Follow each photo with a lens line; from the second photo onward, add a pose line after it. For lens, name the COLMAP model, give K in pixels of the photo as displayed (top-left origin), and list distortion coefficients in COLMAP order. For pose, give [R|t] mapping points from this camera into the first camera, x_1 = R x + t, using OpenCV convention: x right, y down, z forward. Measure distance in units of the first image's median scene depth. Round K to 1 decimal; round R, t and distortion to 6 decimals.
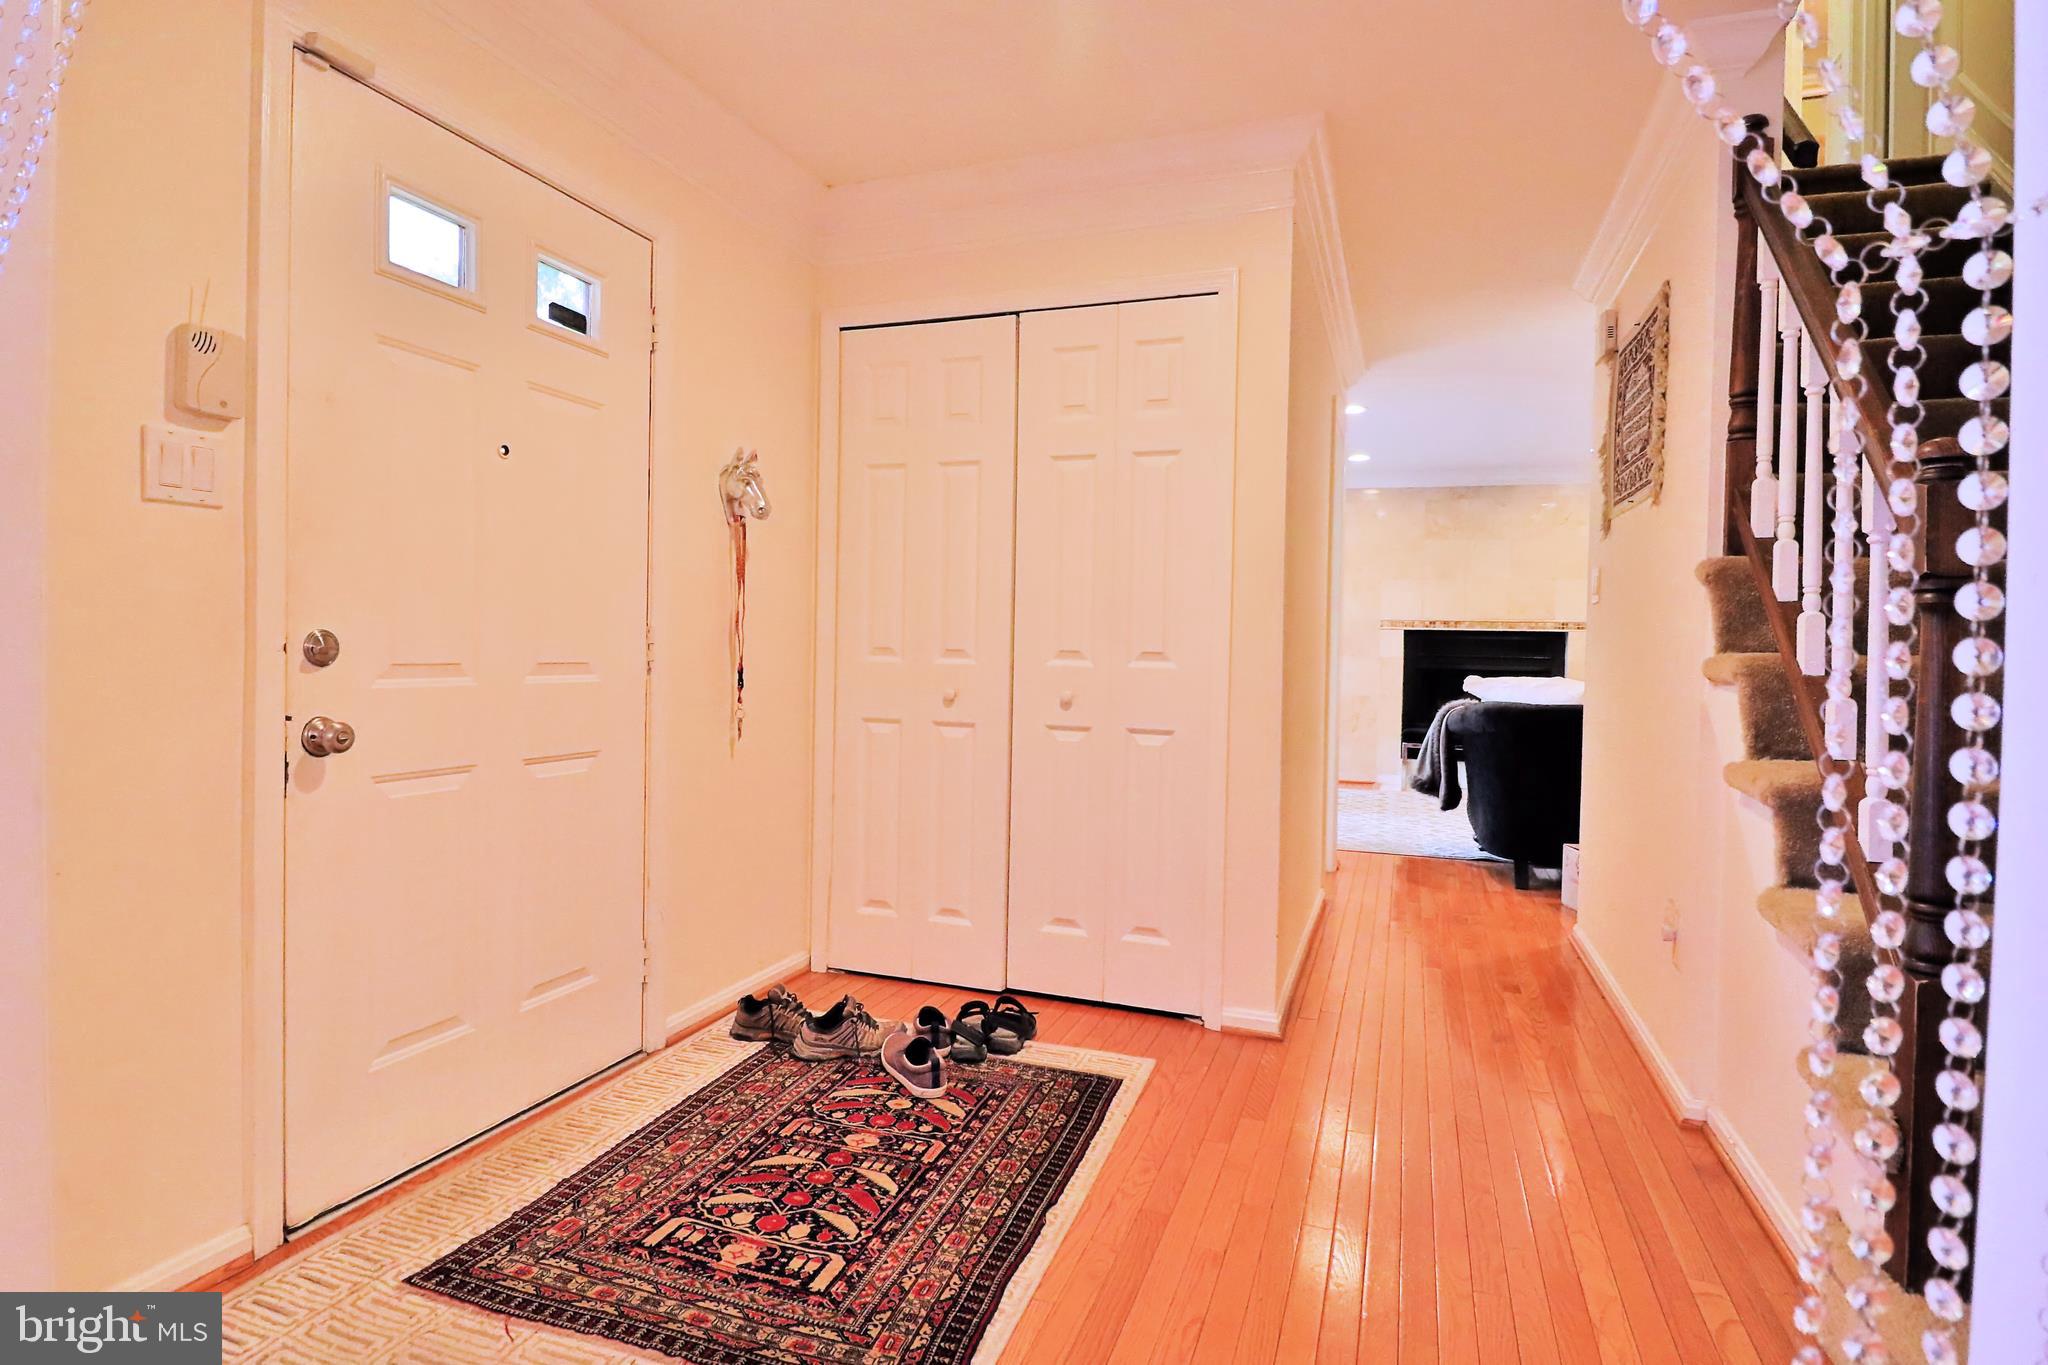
lens RADIAL K [[1058.1, 0, 1023.6], [0, 1058.1, 667.3], [0, 0, 1]] dist [0.001801, -0.015541]
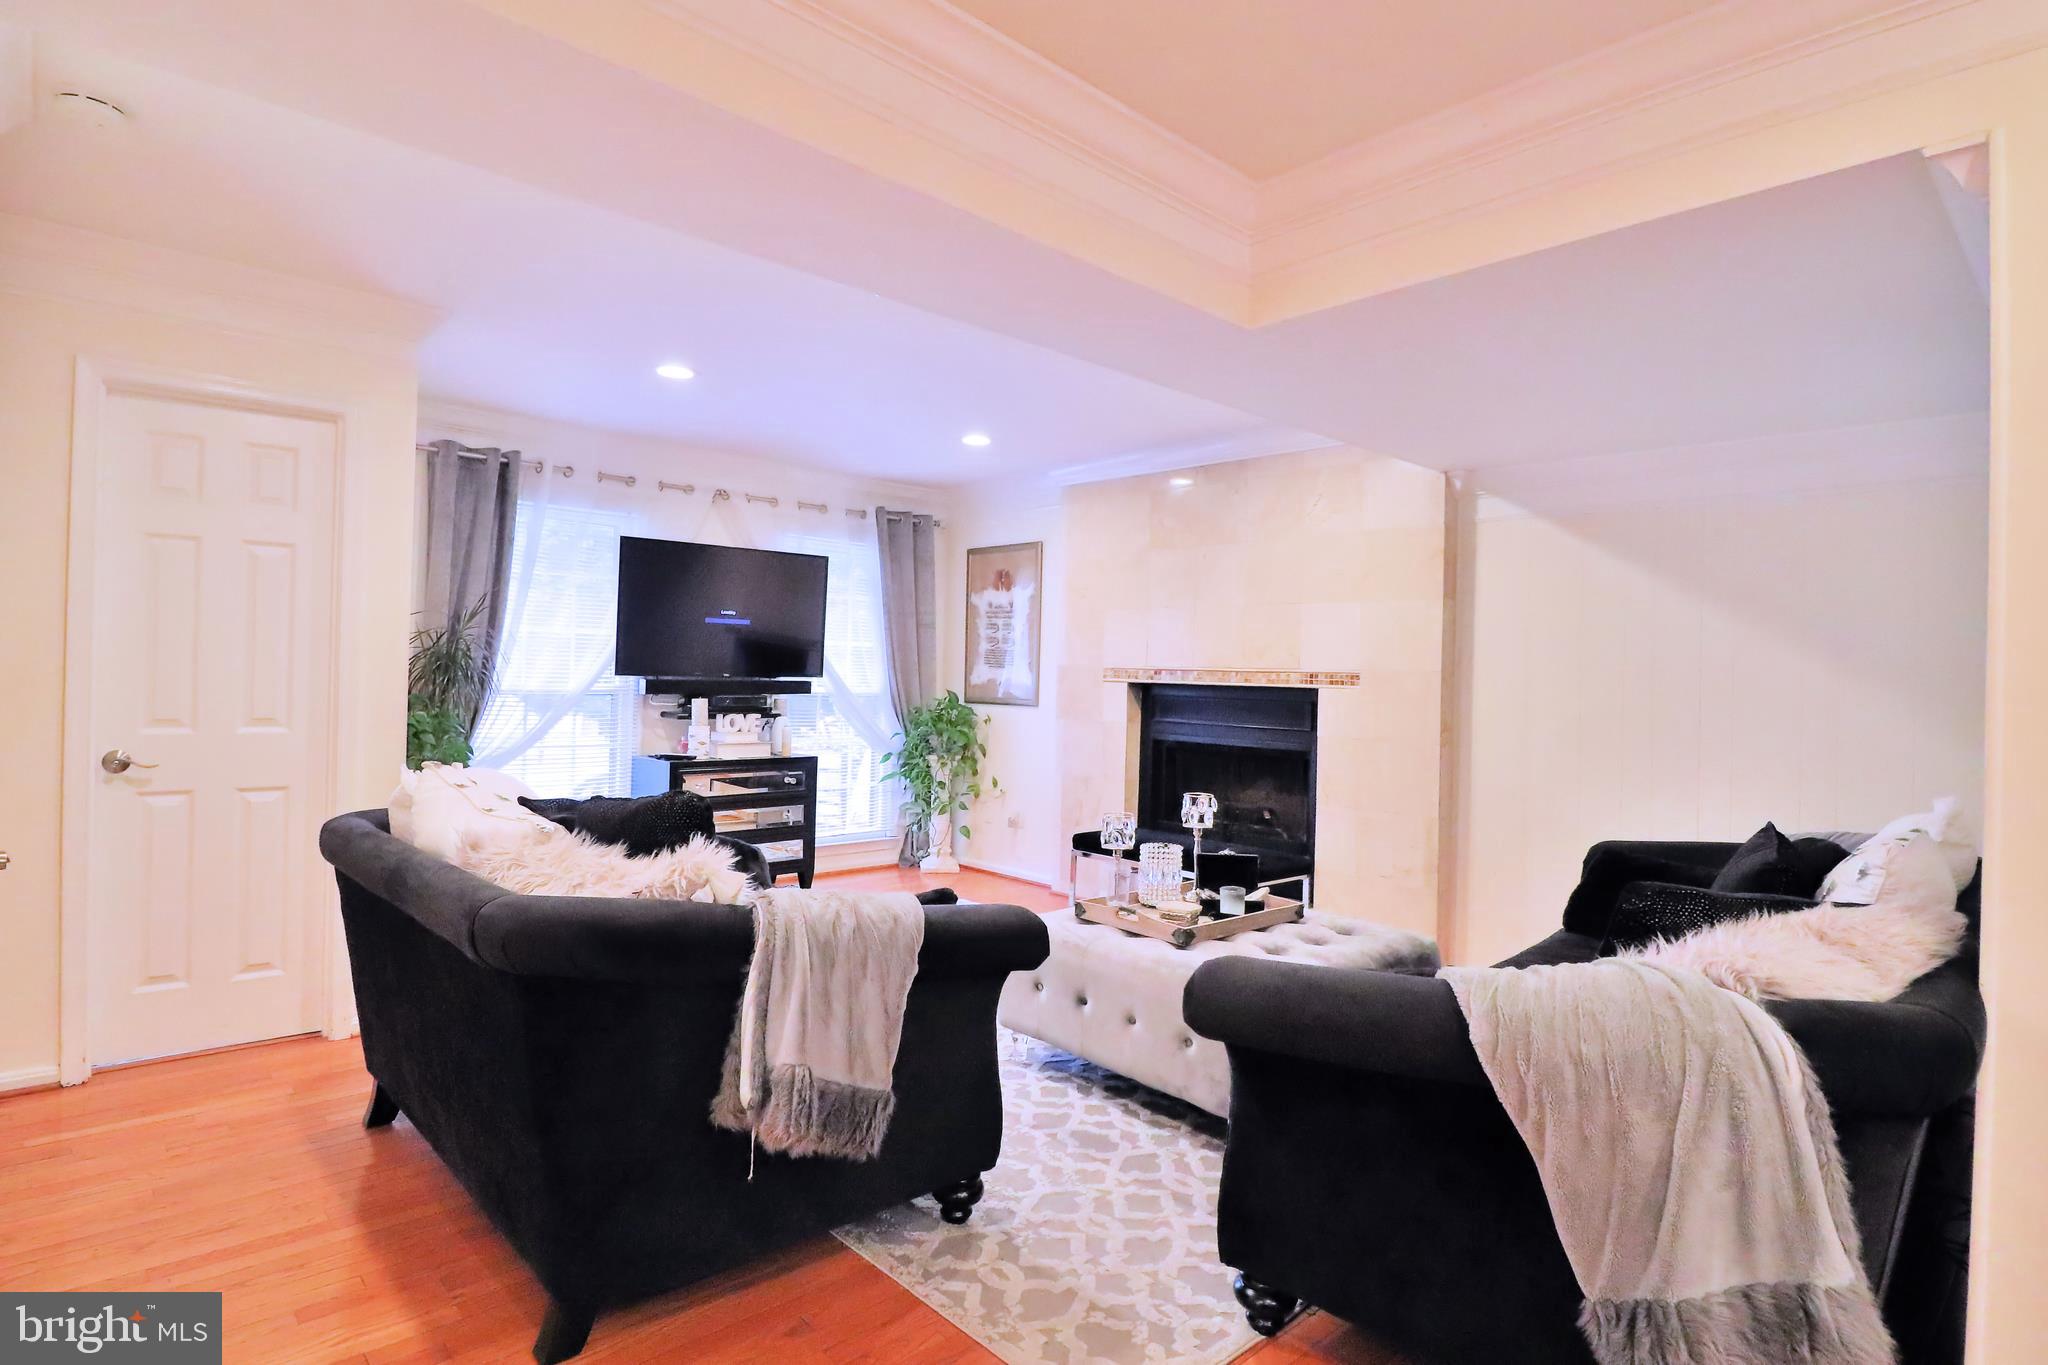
lens RADIAL K [[1058.1, 0, 1023.6], [0, 1058.1, 667.3], [0, 0, 1]] dist [0.001801, -0.015541]
pose [[0.892072, -0.003274, -0.451882, 0.616409], [-0.010926, 0.999525, -0.028811, -0.025203], [0.451762, 0.030638, 0.891612, 0.364668]]
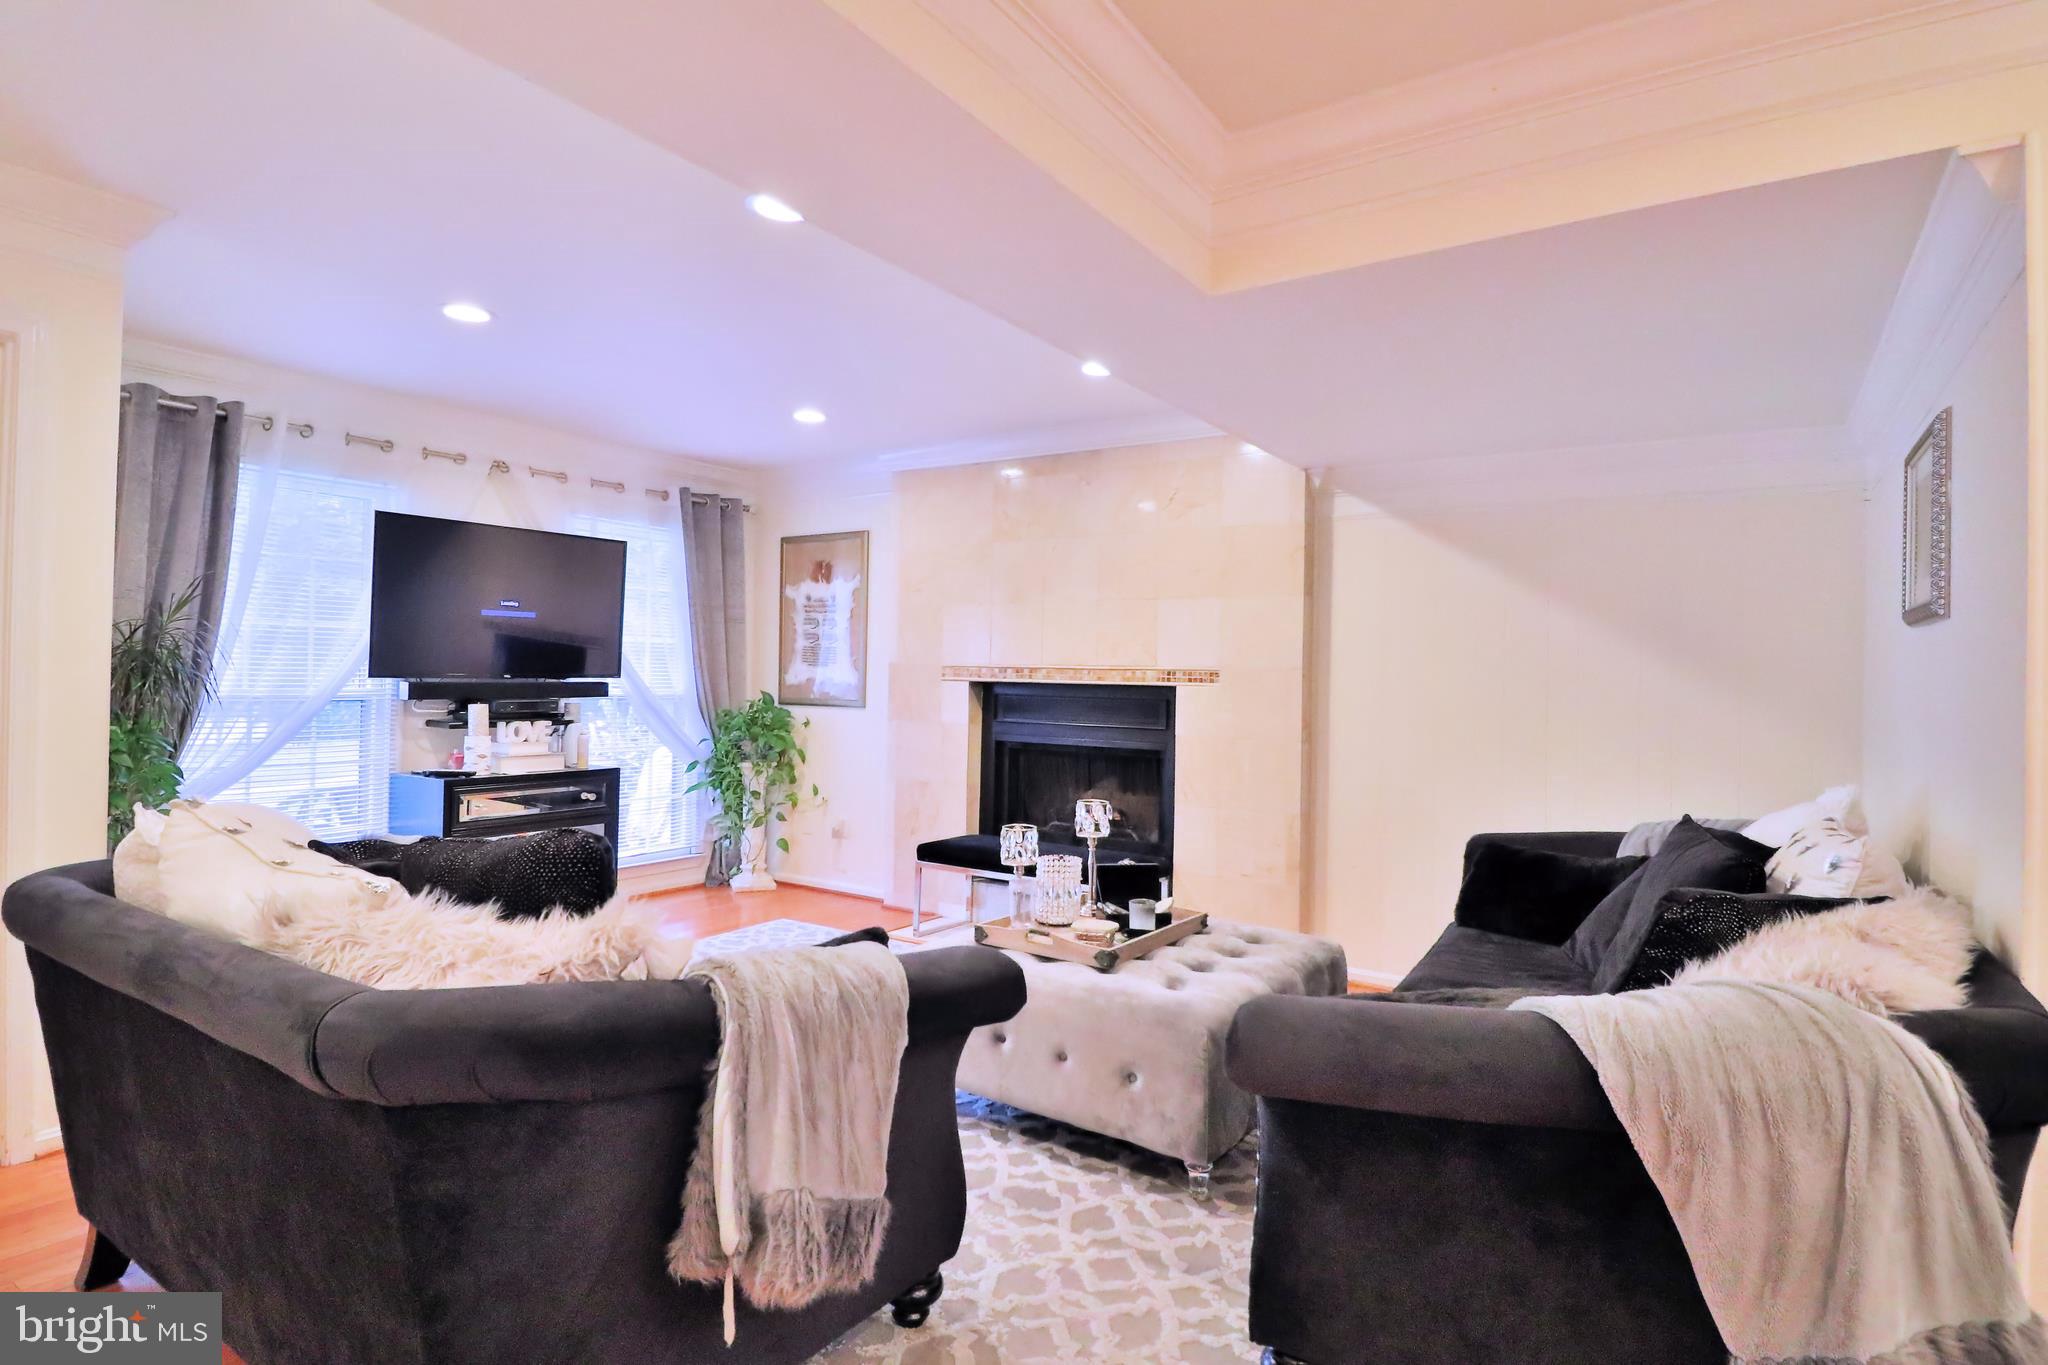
lens RADIAL K [[1058.1, 0, 1023.6], [0, 1058.1, 667.3], [0, 0, 1]] dist [0.001801, -0.015541]
pose [[0.971800, -0.006619, -0.235715, 0.551819], [0.000319, 0.999642, -0.026756, -0.027013], [0.235808, 0.025927, 0.971454, 0.384067]]
